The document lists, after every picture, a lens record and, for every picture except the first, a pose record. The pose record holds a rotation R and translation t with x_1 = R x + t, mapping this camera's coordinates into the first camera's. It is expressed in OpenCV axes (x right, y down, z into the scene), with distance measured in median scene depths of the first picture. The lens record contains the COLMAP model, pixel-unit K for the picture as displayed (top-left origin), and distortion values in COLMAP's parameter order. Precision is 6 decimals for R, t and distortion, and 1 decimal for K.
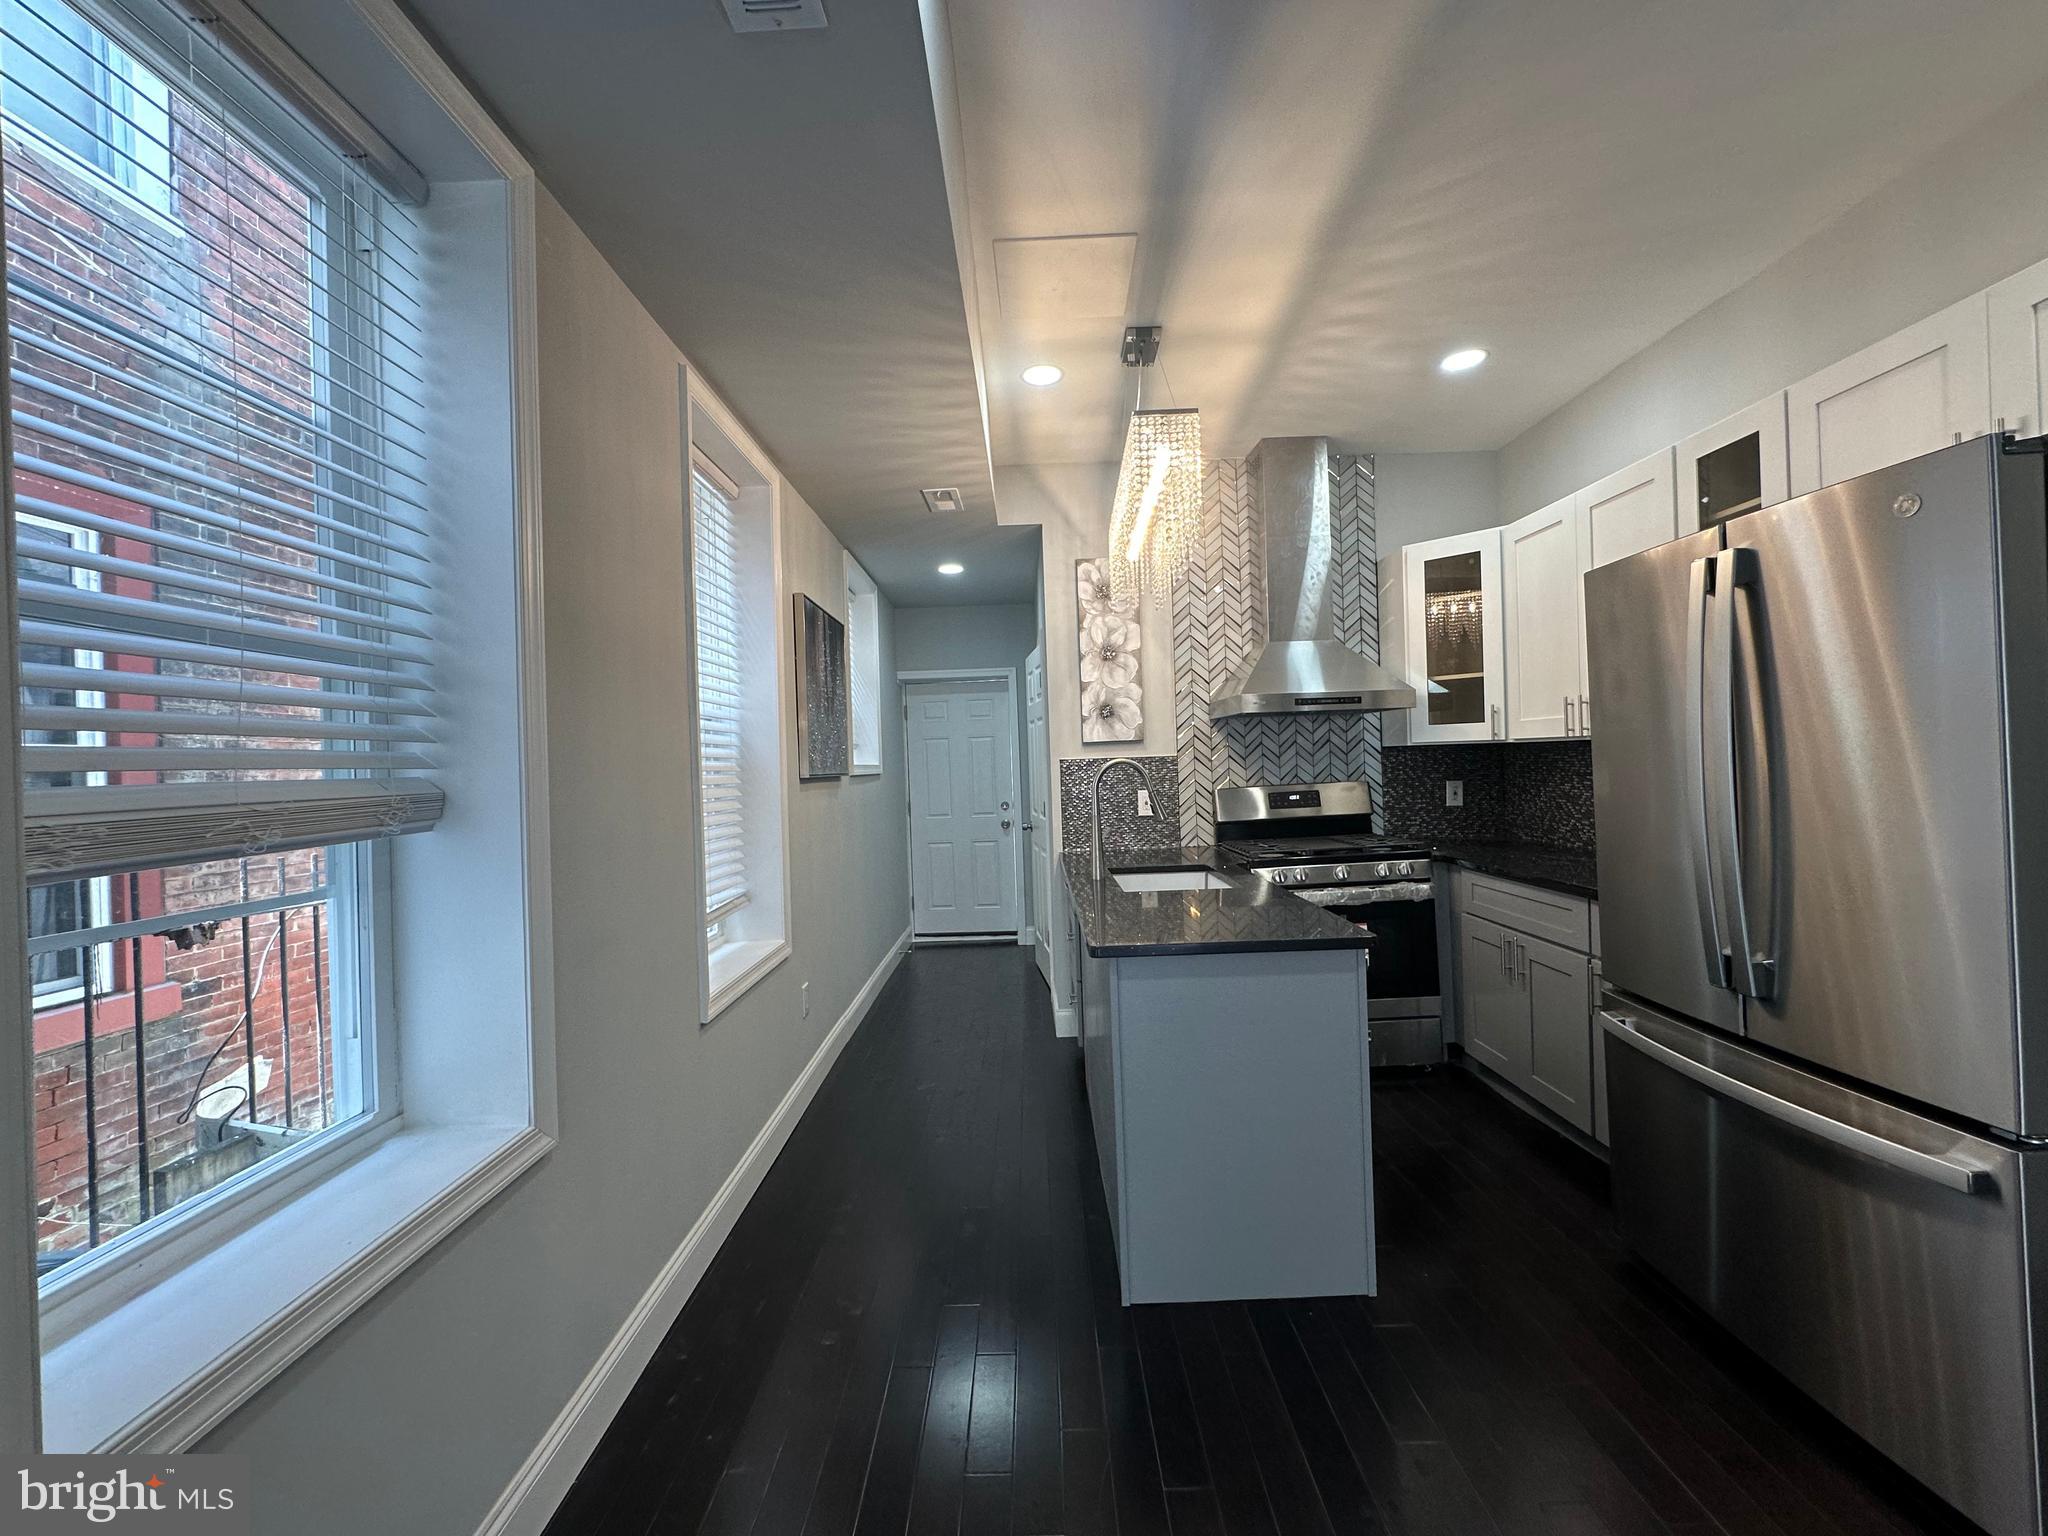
lens RADIAL K [[820.1, 0, 1023.1], [0, 820.1, 764.2], [0, 0, 1]] dist [0.001737, 0.000639]
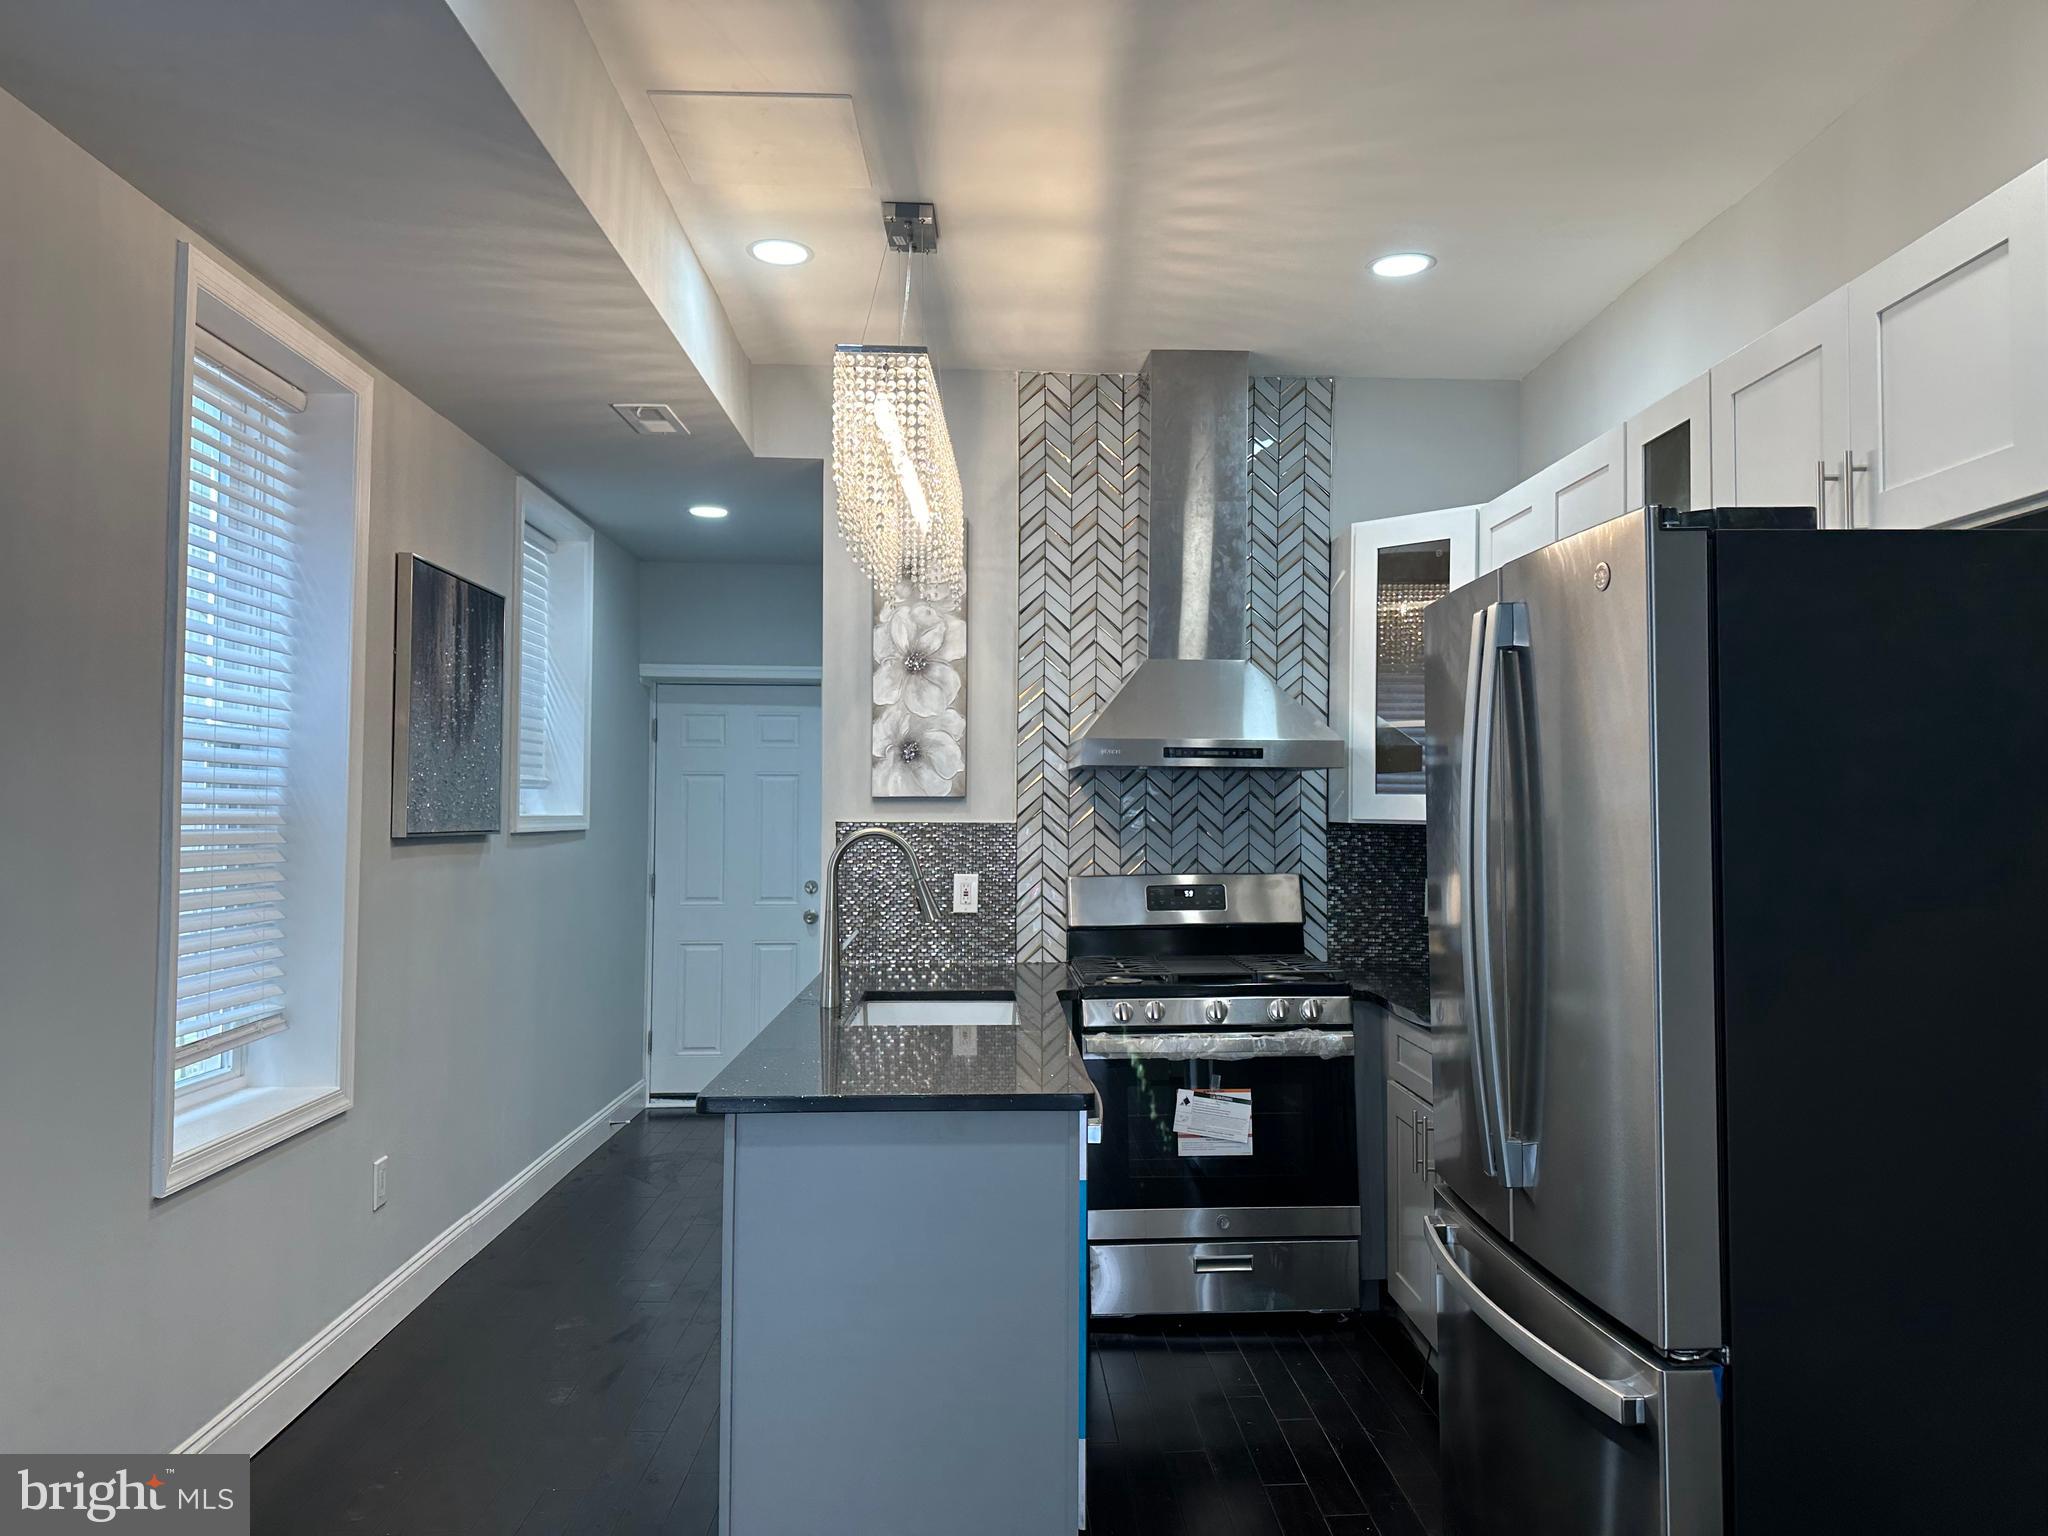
lens RADIAL K [[1409.3, 0, 1019.8], [0, 1409.3, 773.3], [0, 0, 1]] dist [0.150107, -0.231299]
pose [[0.998324, 0.042655, 0.039118, 0.146160], [-0.041495, 0.998688, -0.030011, -0.016411], [-0.040347, 0.028338, 0.998784, -0.128507]]
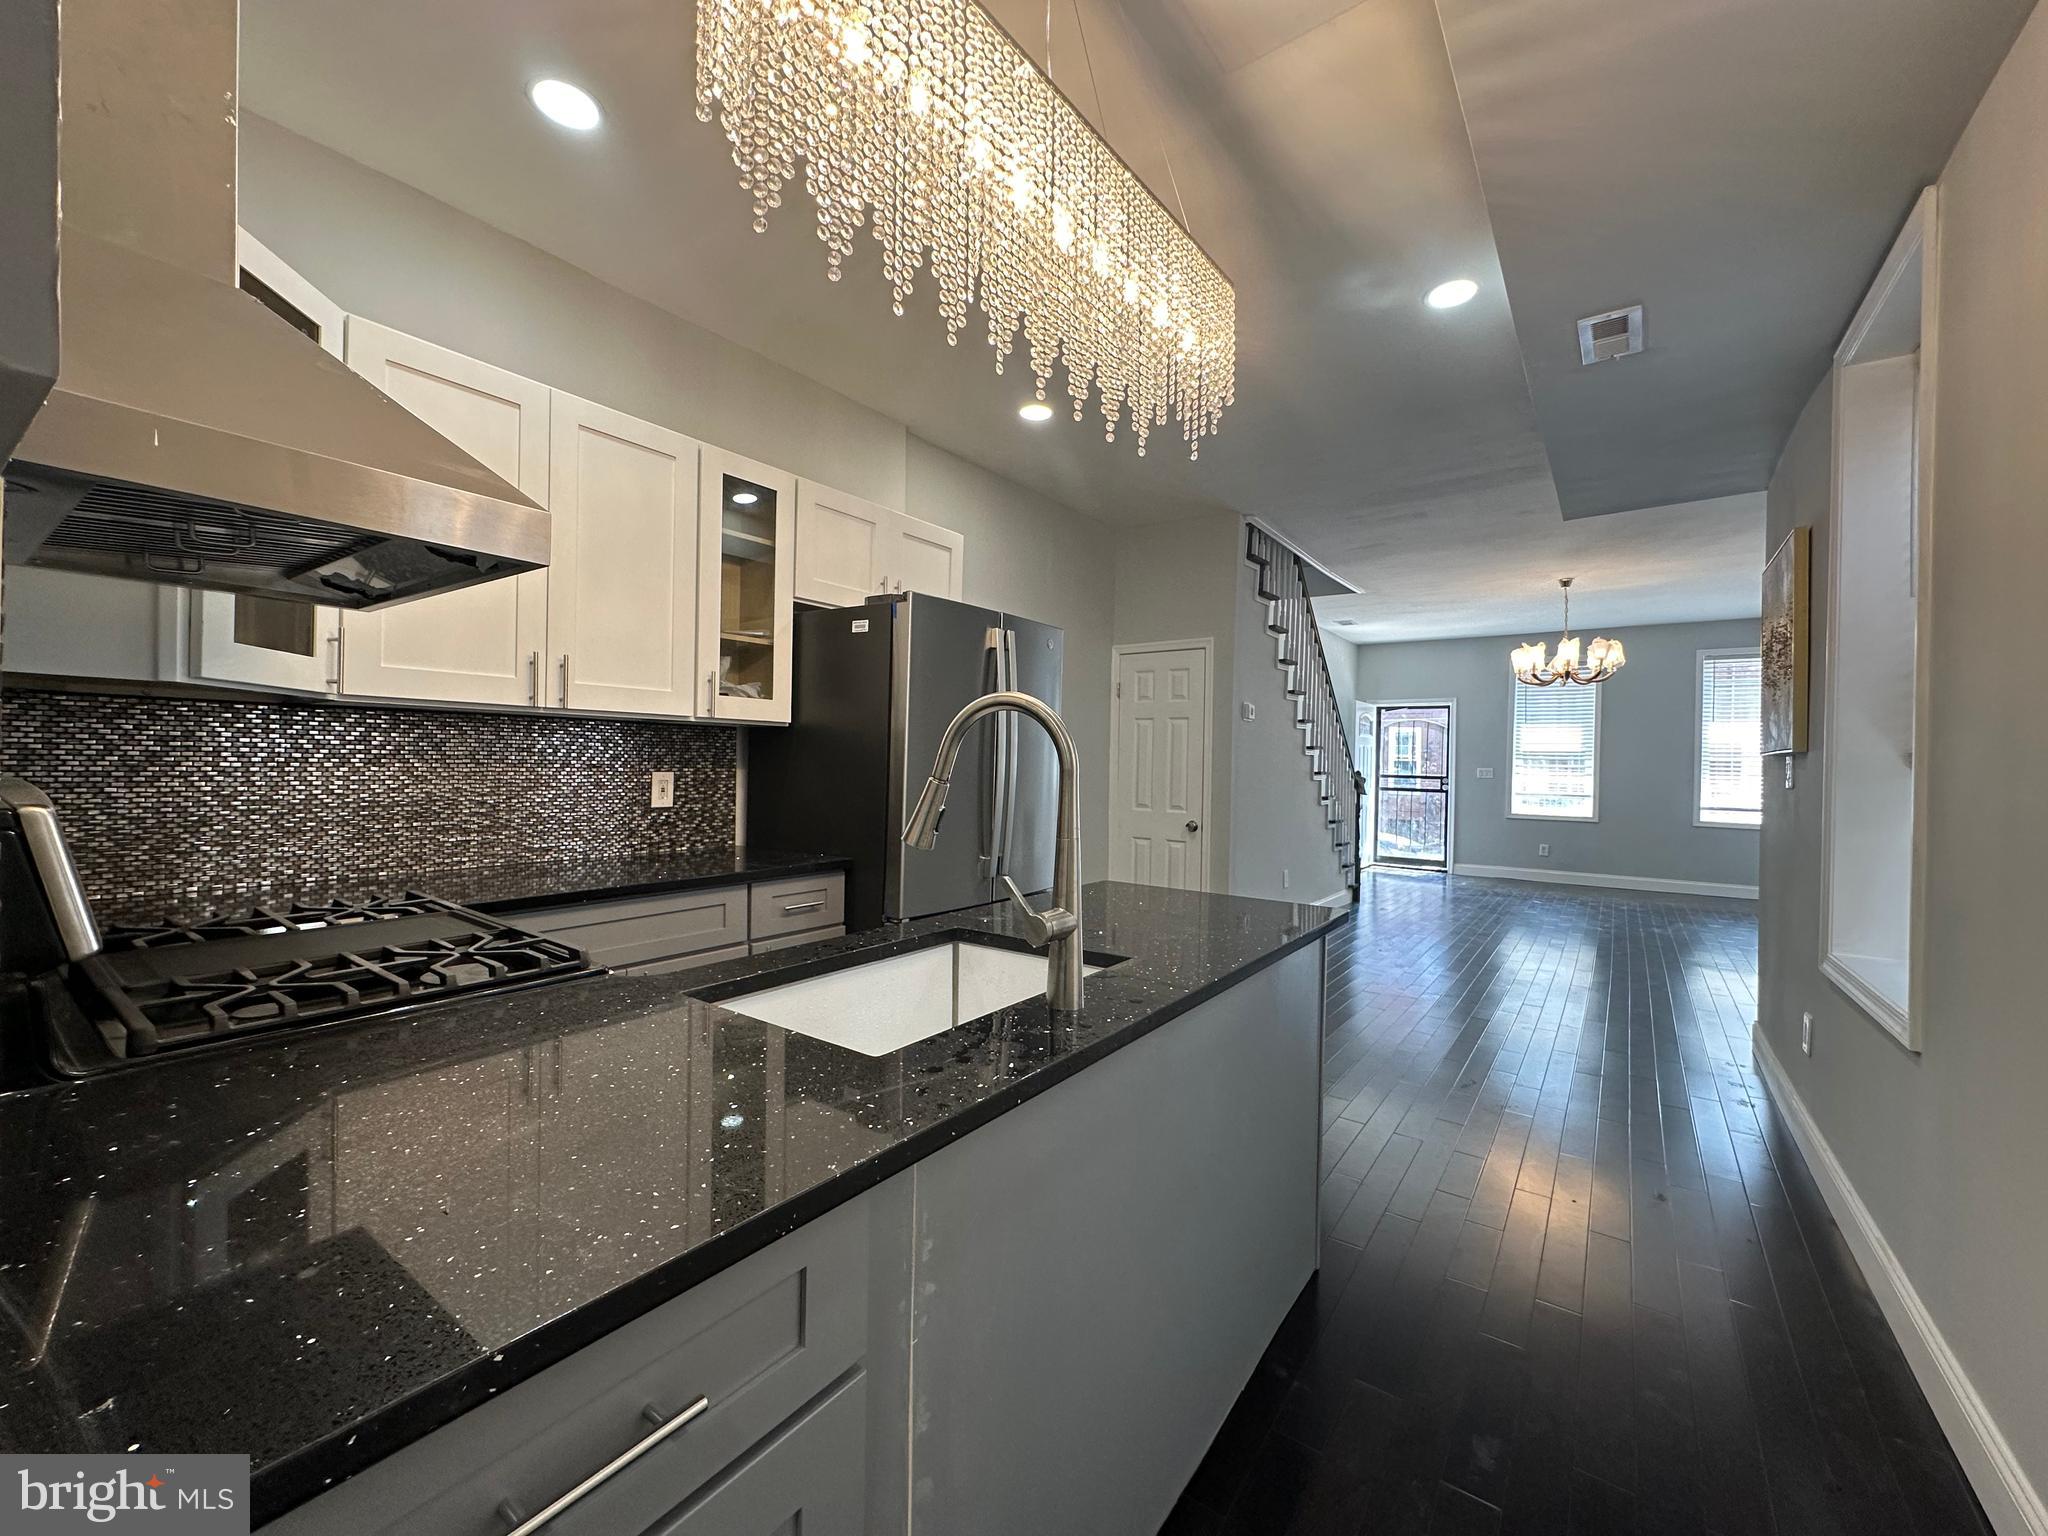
lens RADIAL K [[820.1, 0, 1023.1], [0, 820.1, 764.2], [0, 0, 1]] dist [0.001737, 0.000639]
pose [[-0.813960, 0.020507, 0.580559, -0.088580], [0.012941, 0.999769, -0.017170, 0.028250], [-0.580777, -0.006463, -0.814037, 1.041748]]
